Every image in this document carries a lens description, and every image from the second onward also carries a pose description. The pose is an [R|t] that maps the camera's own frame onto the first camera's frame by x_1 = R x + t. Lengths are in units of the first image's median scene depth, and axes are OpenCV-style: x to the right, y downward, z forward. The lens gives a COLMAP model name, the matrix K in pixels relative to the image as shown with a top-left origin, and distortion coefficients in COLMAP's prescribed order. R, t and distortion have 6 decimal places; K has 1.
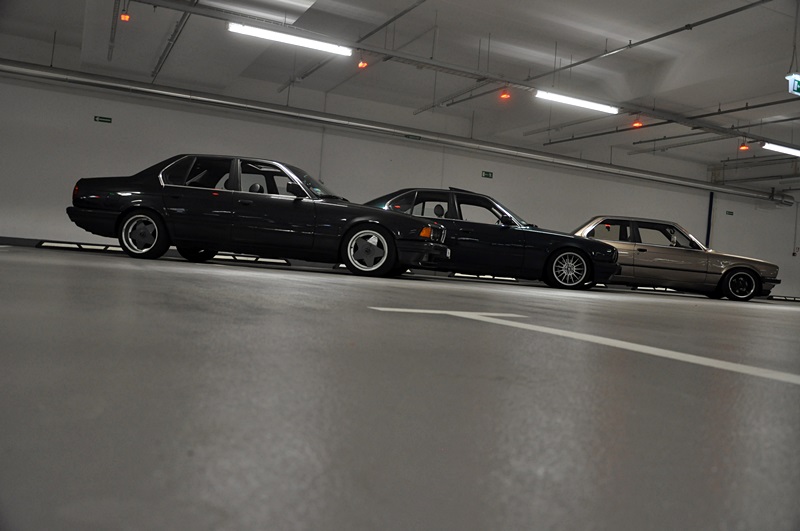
lens RADIAL K [[709.5, 0, 400.0], [0, 709.5, 265.5], [0, 0, 1]] dist [-0.037603, 0.010256]
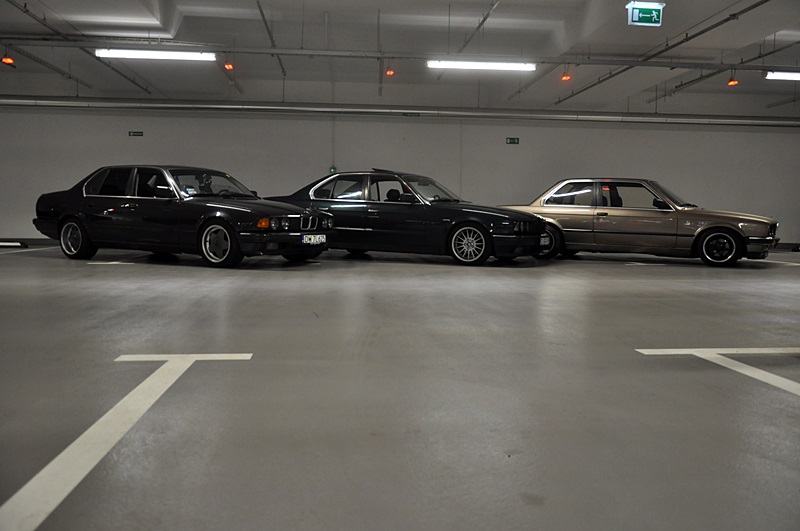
lens RADIAL K [[650.5, 0, 400.0], [0, 650.5, 265.5], [0, 0, 1]] dist [0.004488, 0.001277]
pose [[0.932311, -0.040170, -0.359419, 0.467433], [0.062232, 0.996808, 0.050018, -0.016467], [0.356262, -0.068999, 0.931835, 0.141900]]
